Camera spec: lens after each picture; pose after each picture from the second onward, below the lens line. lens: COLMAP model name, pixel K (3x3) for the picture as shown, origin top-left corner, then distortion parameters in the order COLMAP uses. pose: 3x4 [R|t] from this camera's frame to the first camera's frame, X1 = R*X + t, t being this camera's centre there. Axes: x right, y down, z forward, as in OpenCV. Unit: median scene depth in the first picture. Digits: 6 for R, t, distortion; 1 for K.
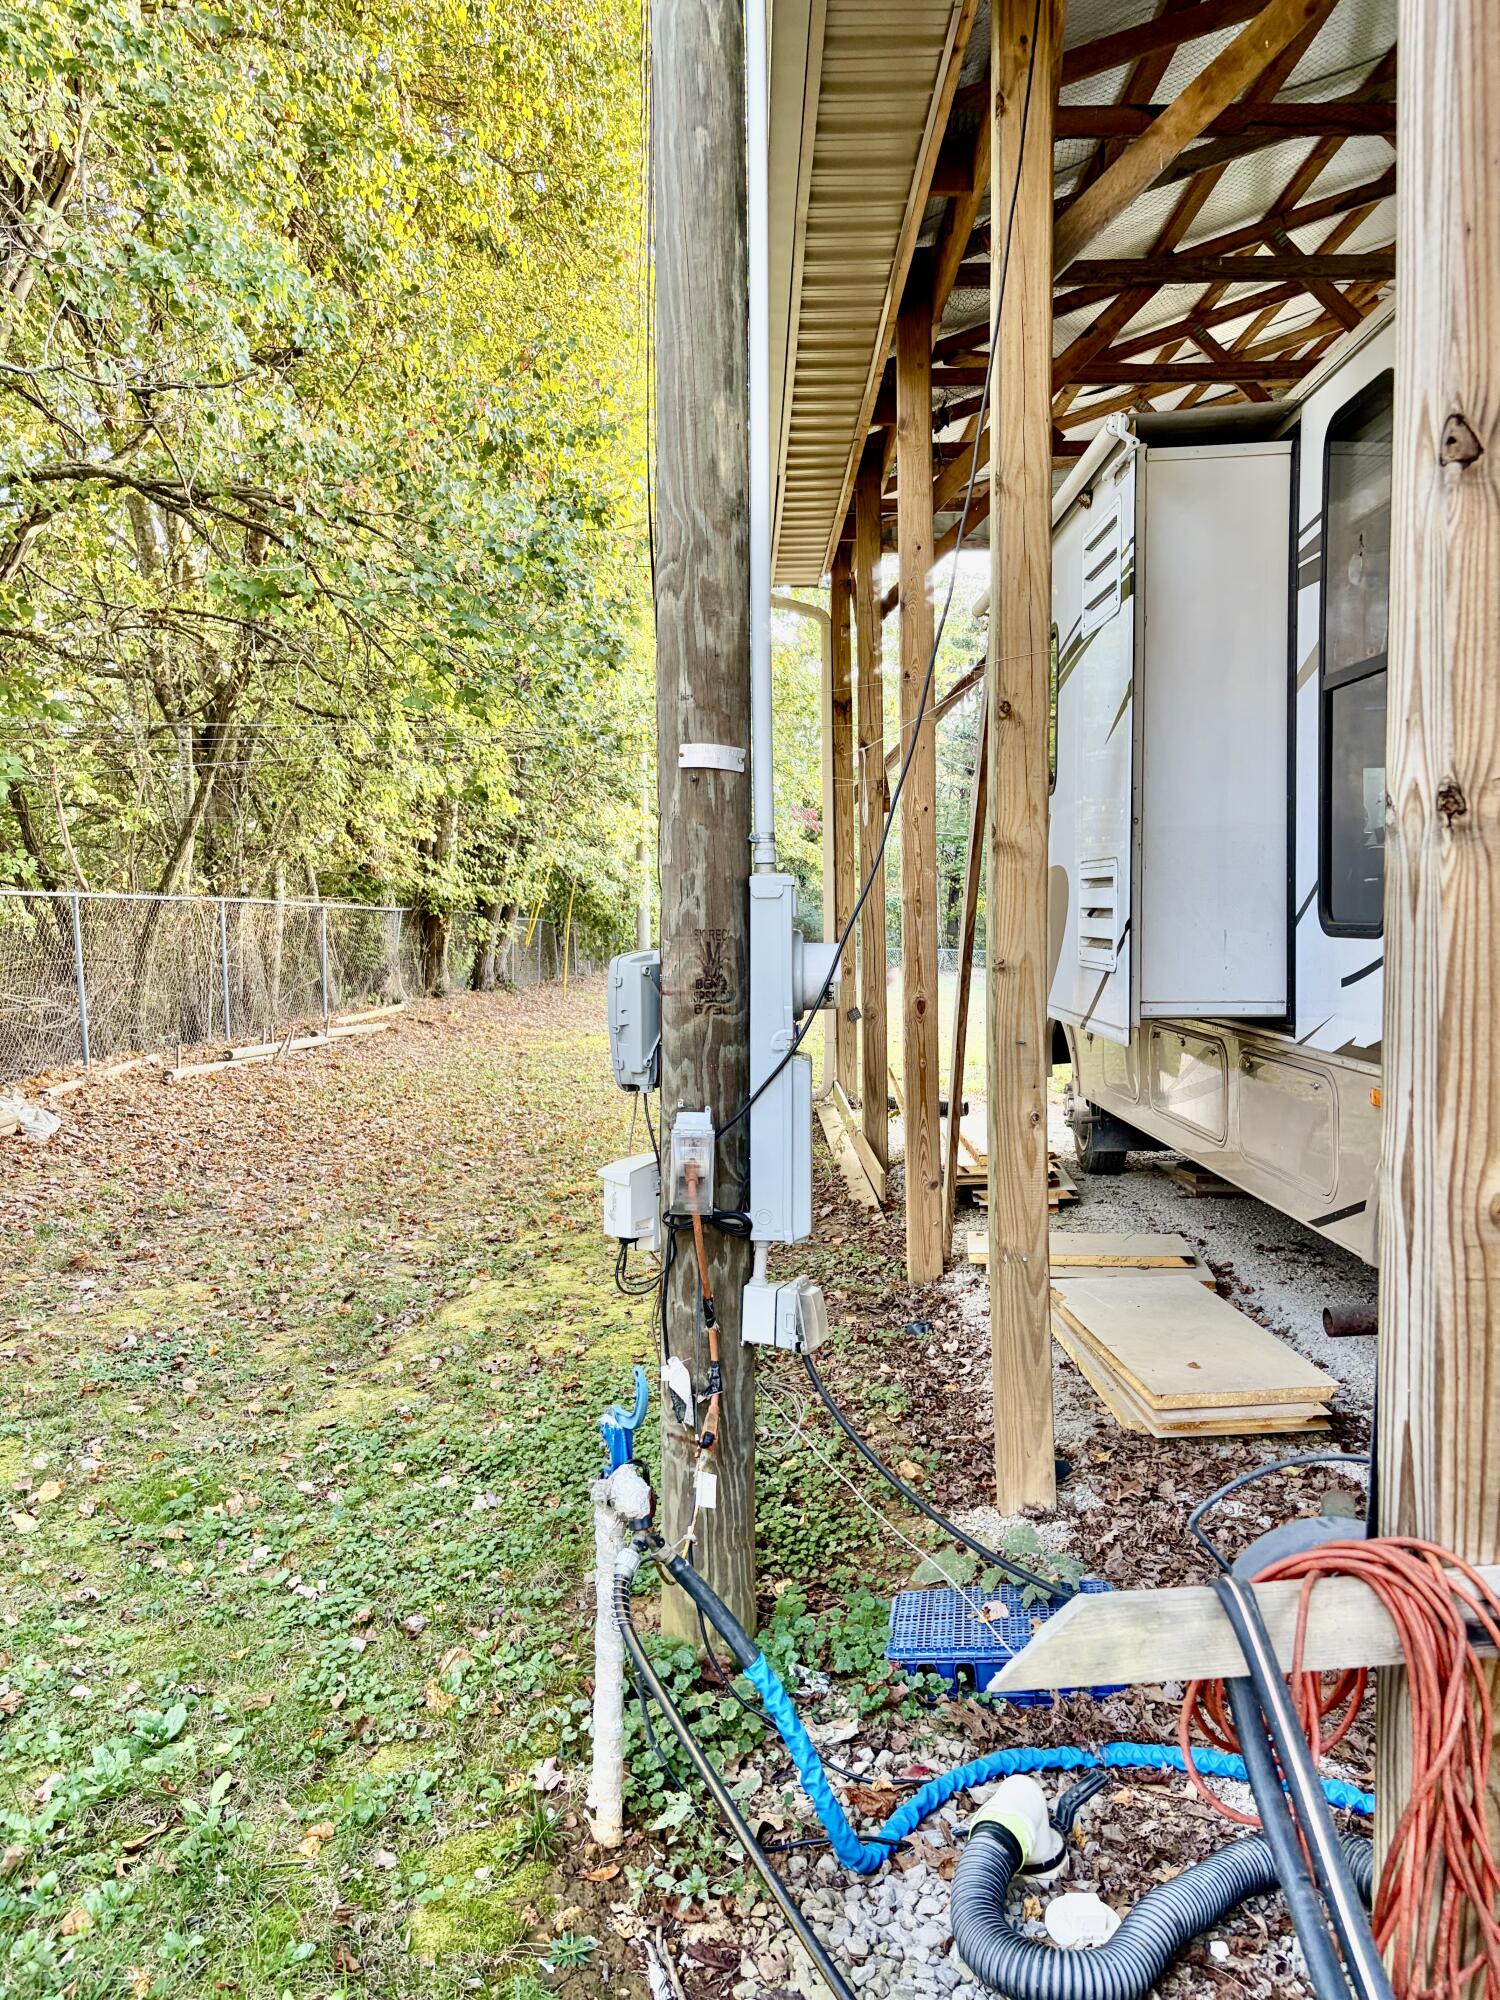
lens RADIAL K [[1501.7, 0, 750.0], [0, 1501.7, 1000.0], [0, 0, 1]] dist [0.055438, -0.064365]
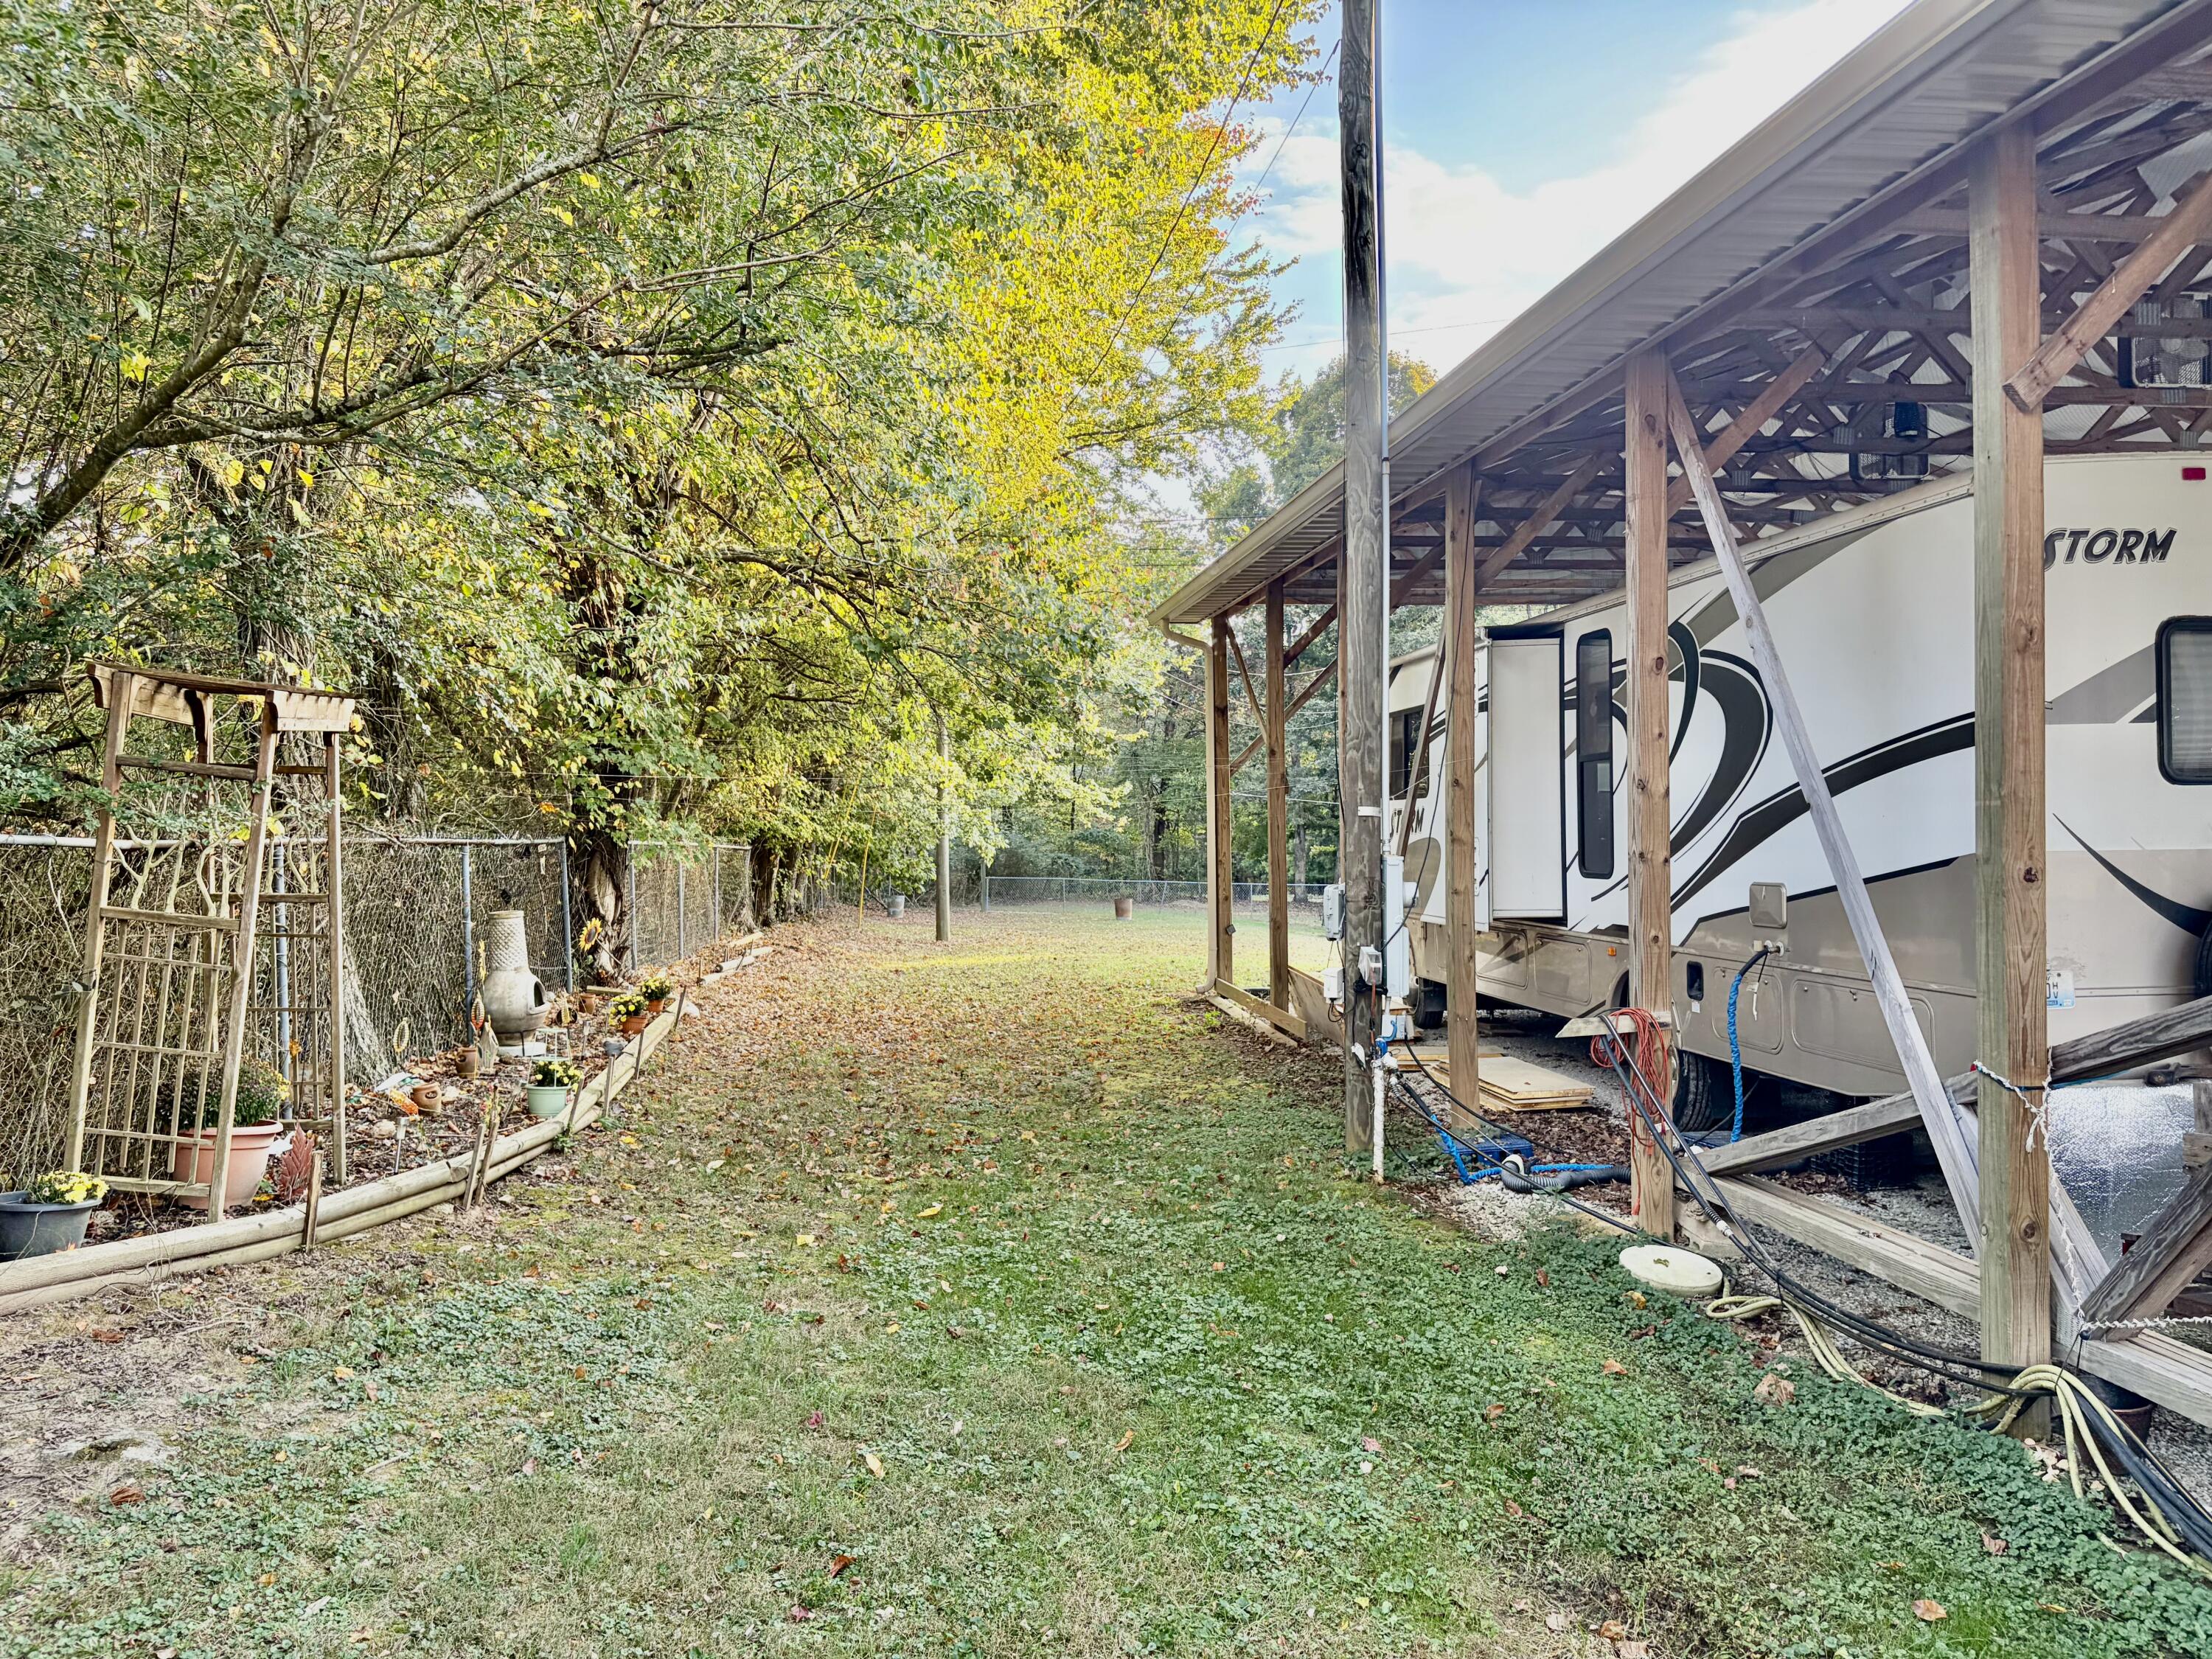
lens RADIAL K [[1660.9, 0, 1106.0], [0, 1660.9, 829.5], [0, 0, 1]] dist [0.055438, -0.064365]
pose [[0.991627, 0.001080, 0.129130, -0.573374], [0.007206, 0.997944, -0.063681, 0.034298], [-0.128934, 0.064079, 0.989581, -1.205041]]
